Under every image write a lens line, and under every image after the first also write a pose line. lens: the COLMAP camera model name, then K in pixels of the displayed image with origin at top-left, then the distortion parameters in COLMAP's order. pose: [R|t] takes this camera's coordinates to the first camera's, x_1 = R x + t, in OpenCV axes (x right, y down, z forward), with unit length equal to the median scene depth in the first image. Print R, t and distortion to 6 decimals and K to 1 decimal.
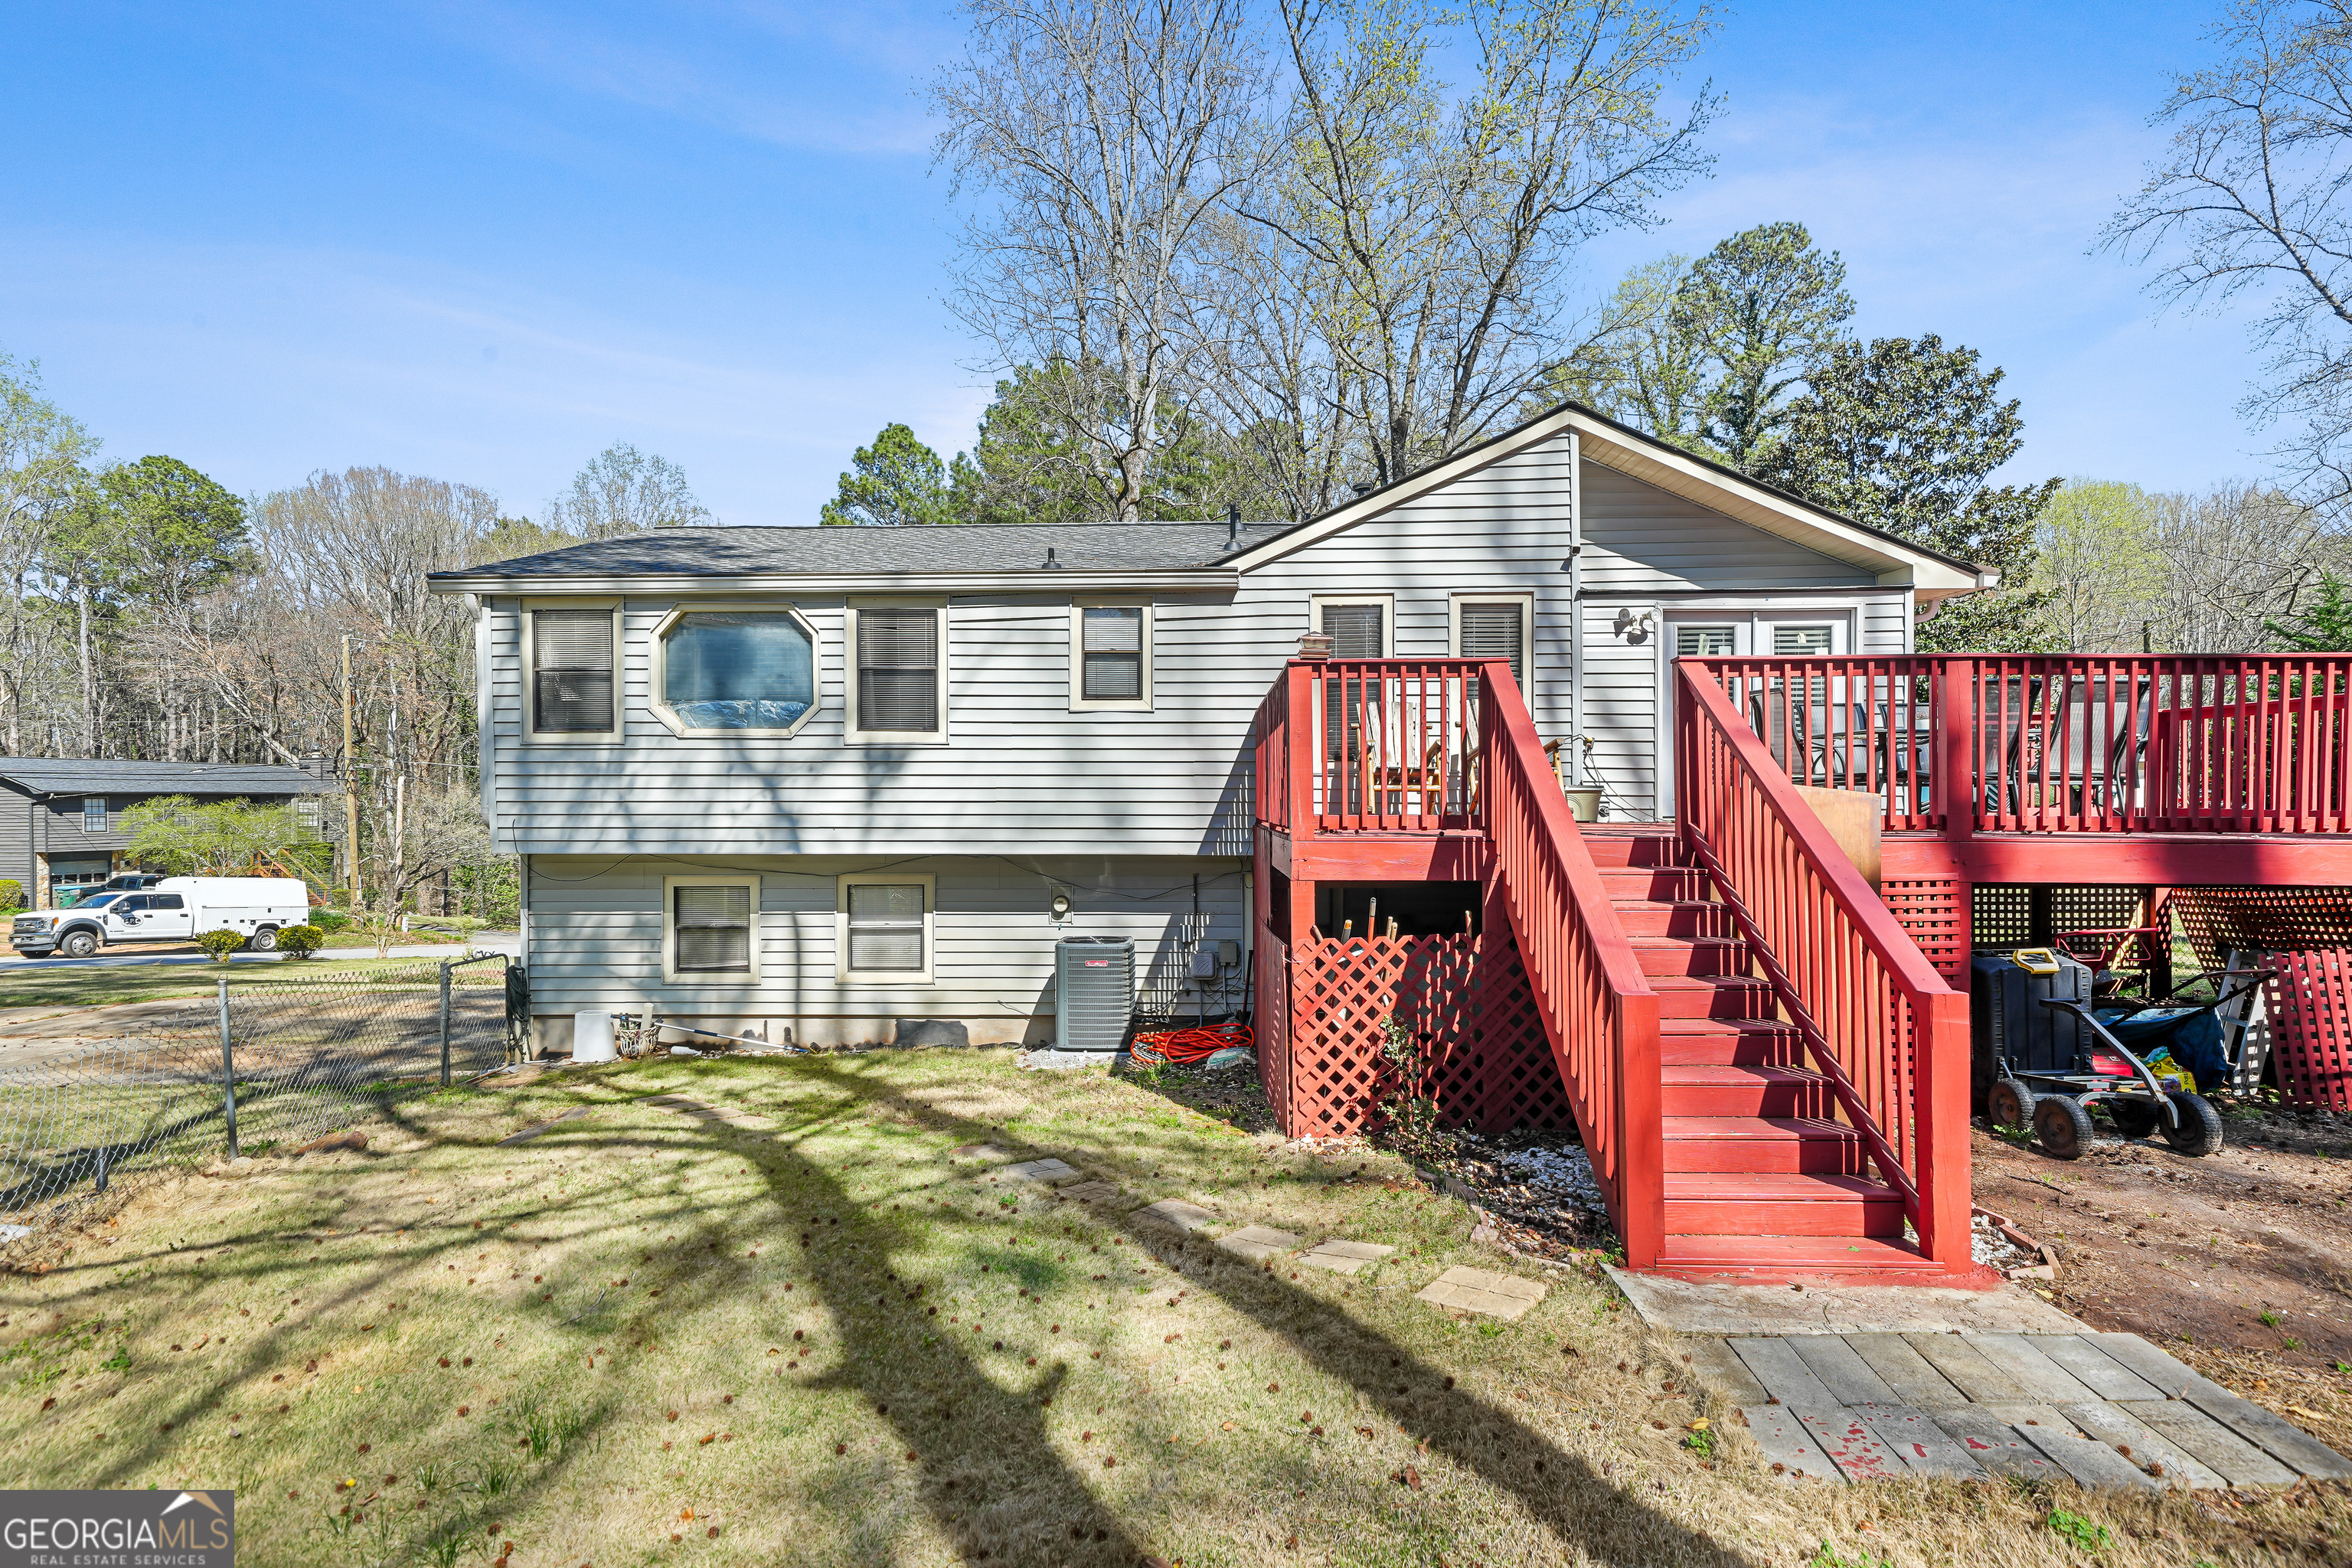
lens RADIAL K [[1190.8, 0, 1119.7], [0, 1190.8, 802.7], [0, 0, 1]] dist [0.009752, 0.001207]
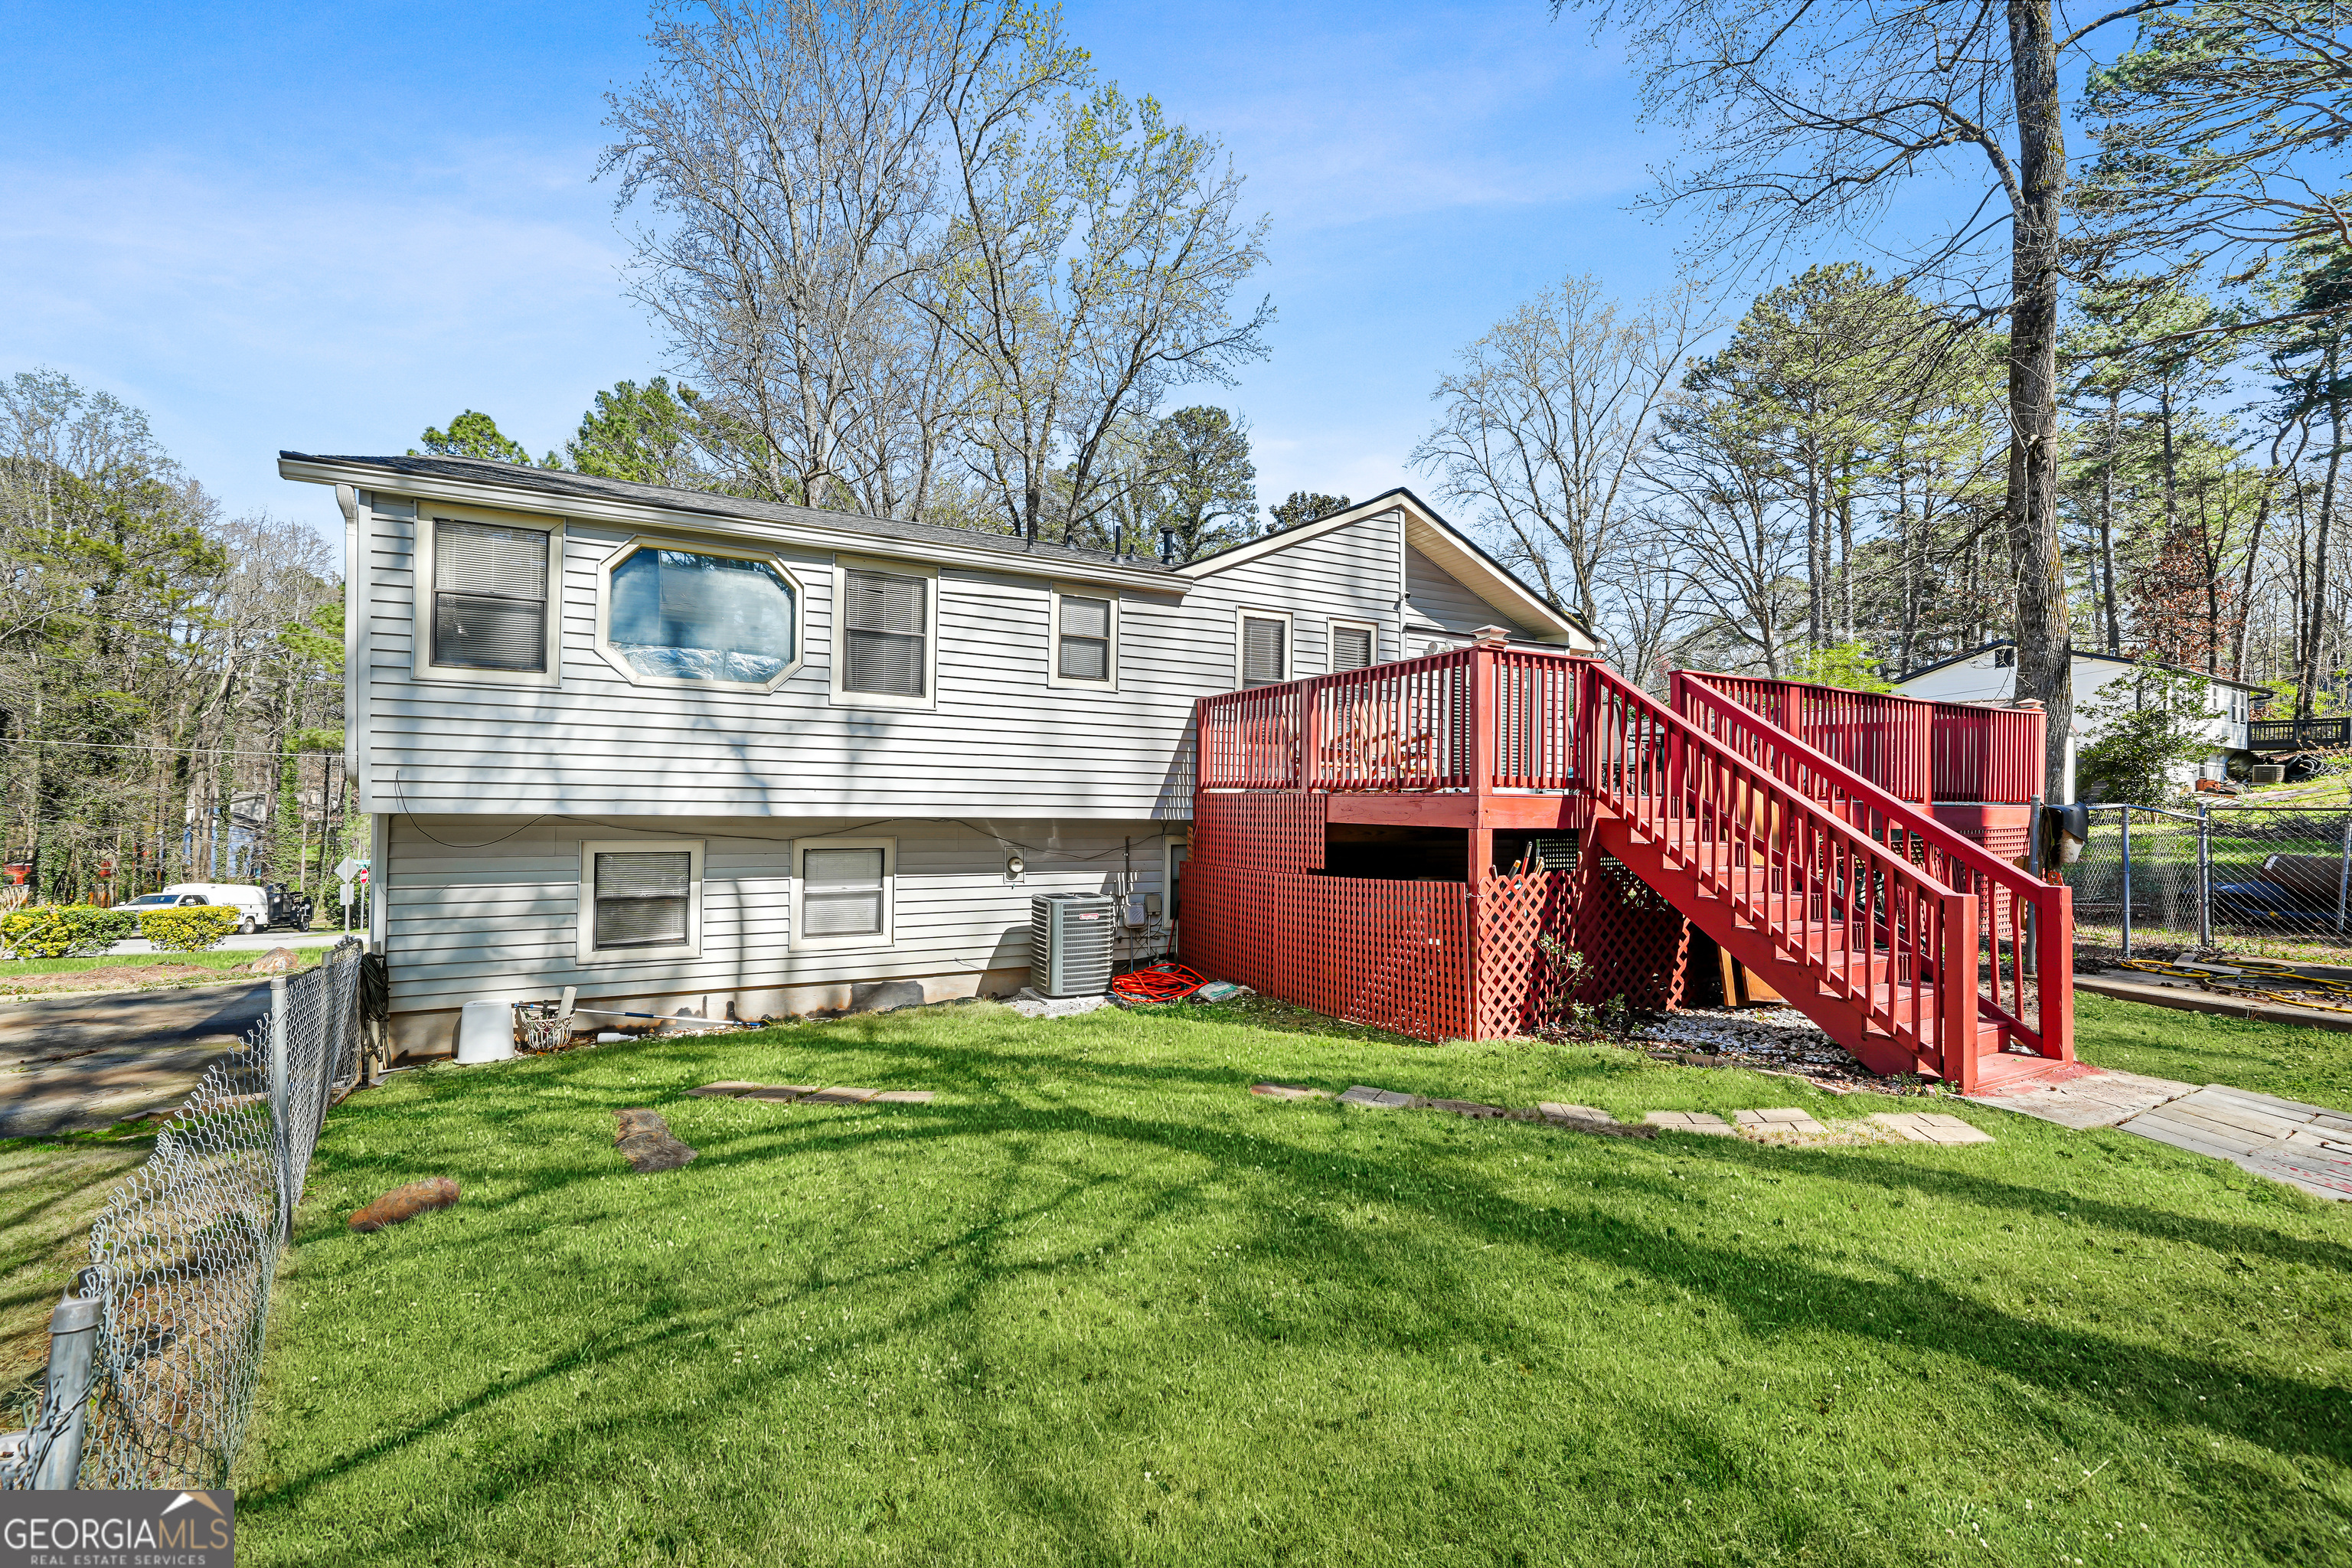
lens RADIAL K [[932.6, 0, 1130.9], [0, 932.6, 779.1], [0, 0, 1]] dist [-0.008037, 0.000163]
pose [[0.874273, 0.026110, 0.484733, -0.388749], [-0.016505, 0.999574, -0.024073, 0.027205], [-0.485155, 0.013046, 0.874331, 0.216516]]
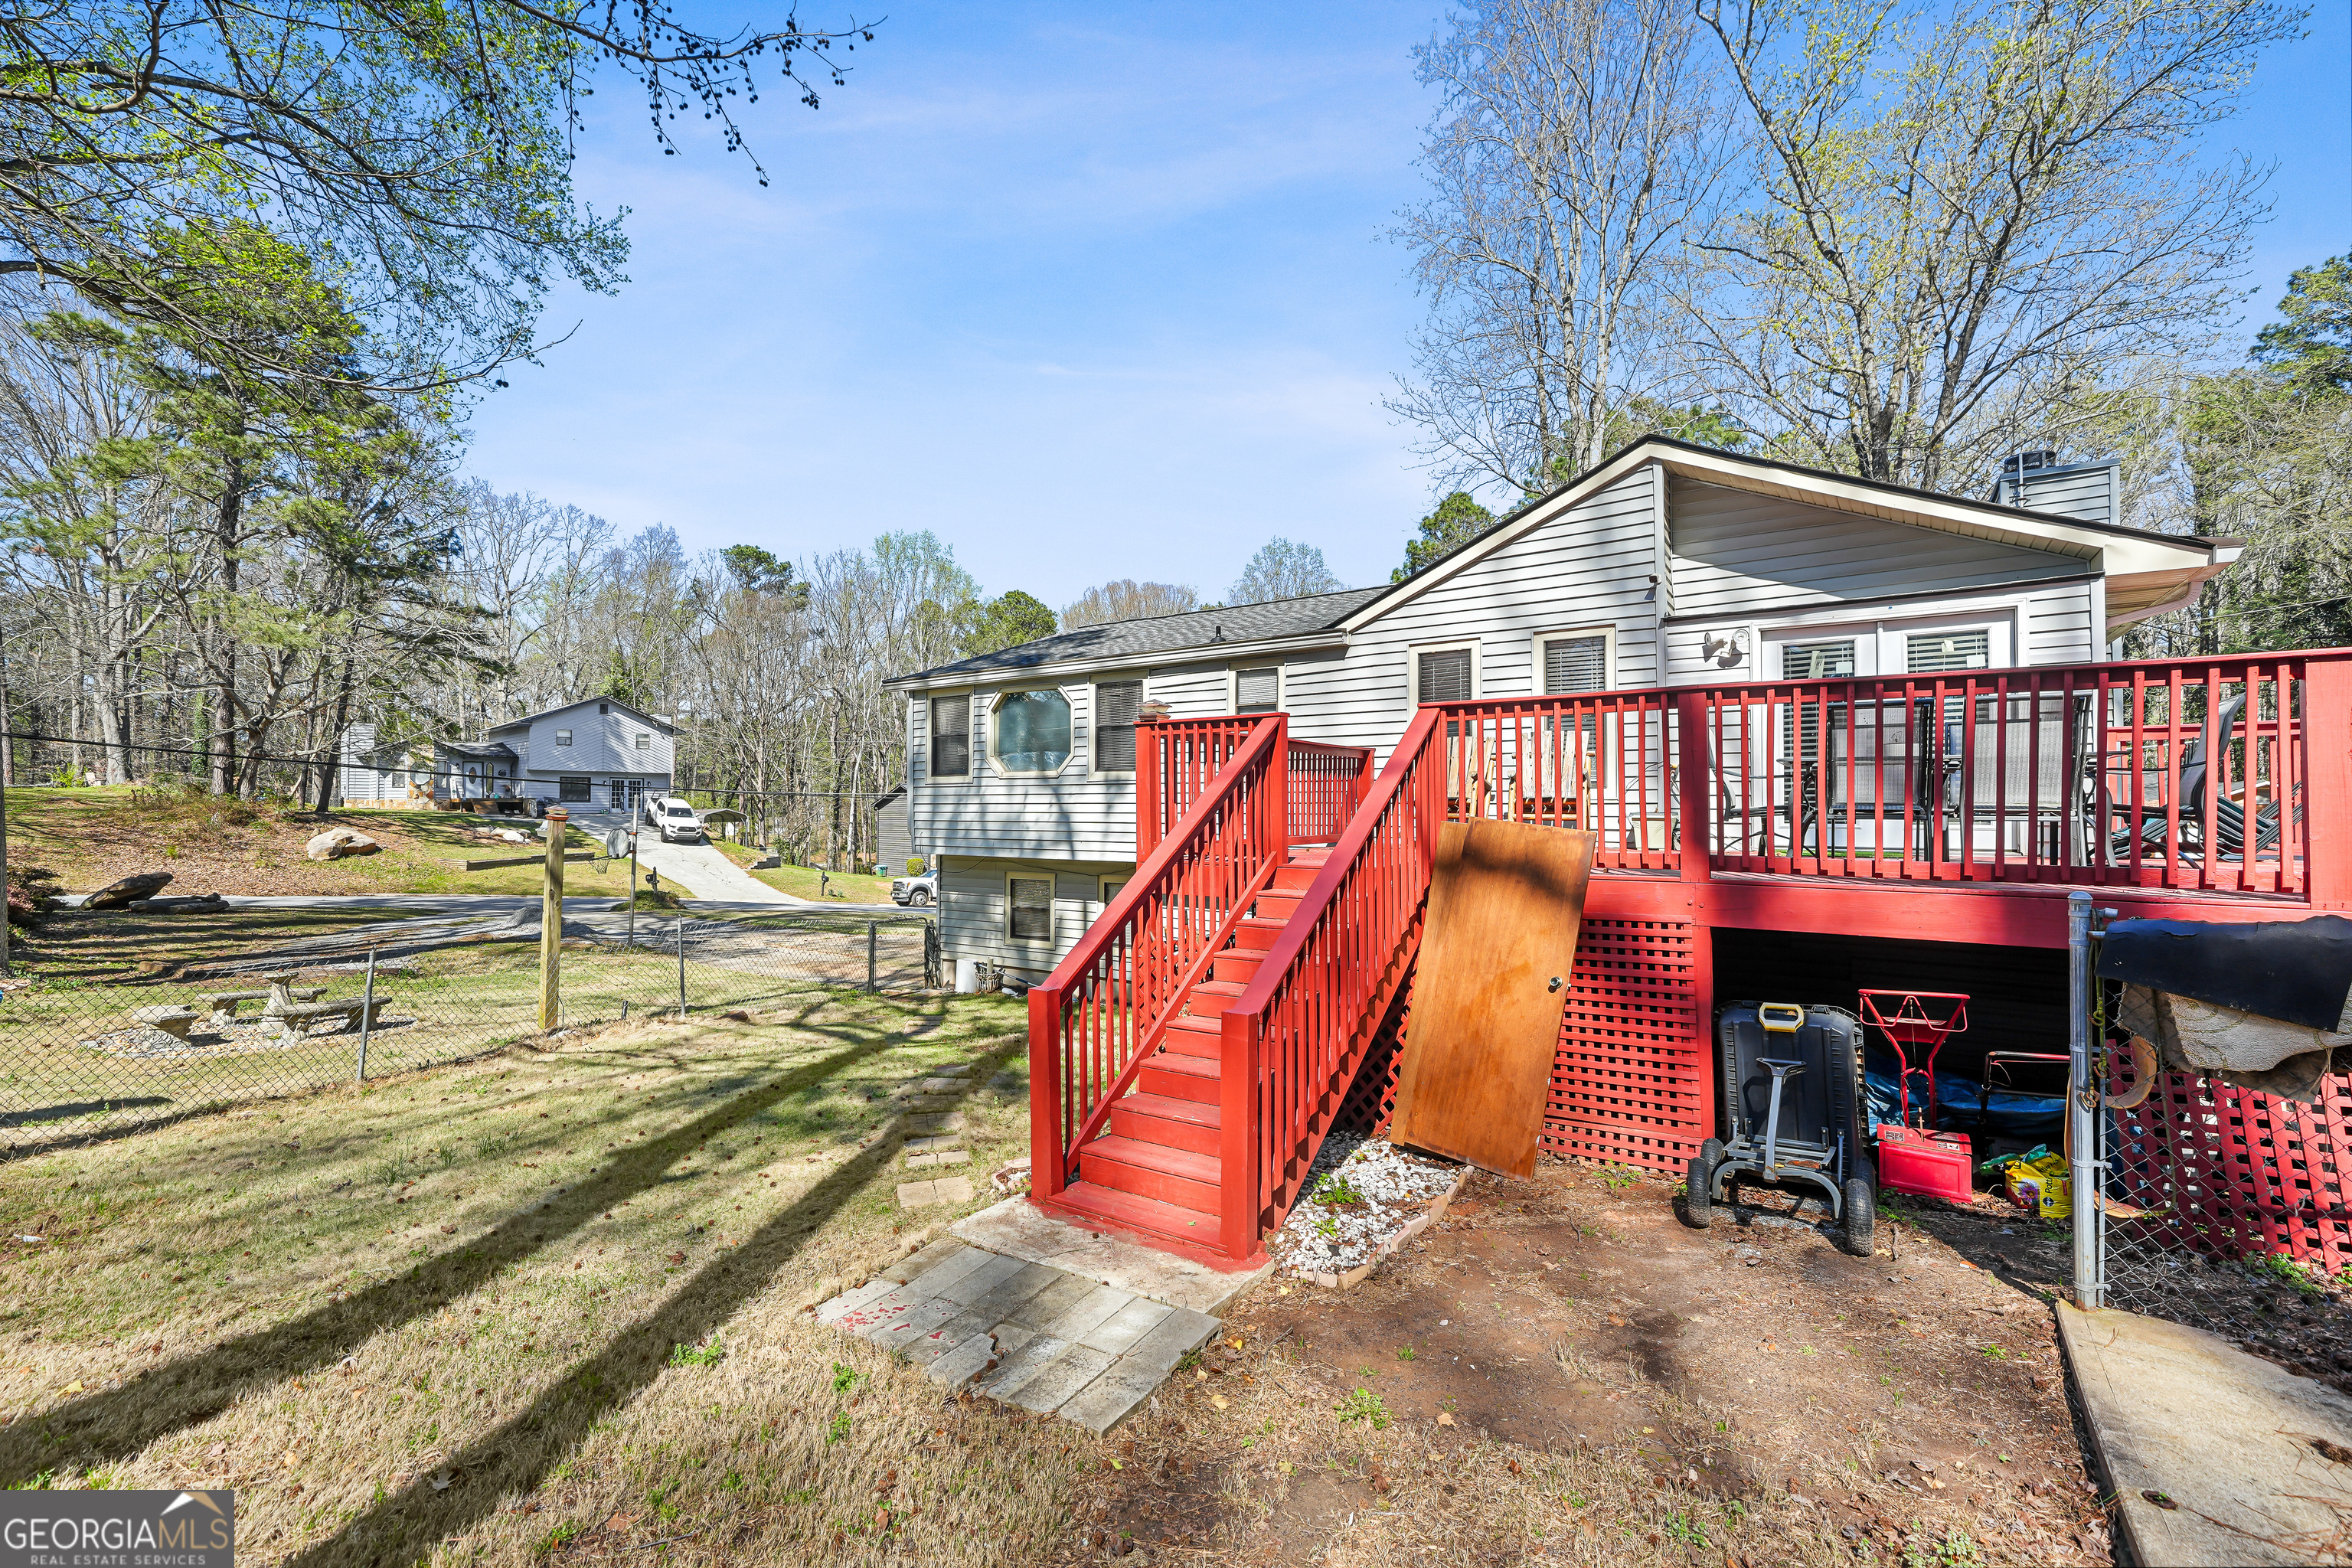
lens RADIAL K [[993.8, 0, 1136.7], [0, 993.8, 805.5], [0, 0, 1]] dist [-0.004847, 0.001590]
pose [[0.835523, -0.000674, -0.549455, 0.458973], [-0.002720, 0.999982, -0.005363, -0.014719], [0.549449, 0.005975, 0.835506, 0.061053]]
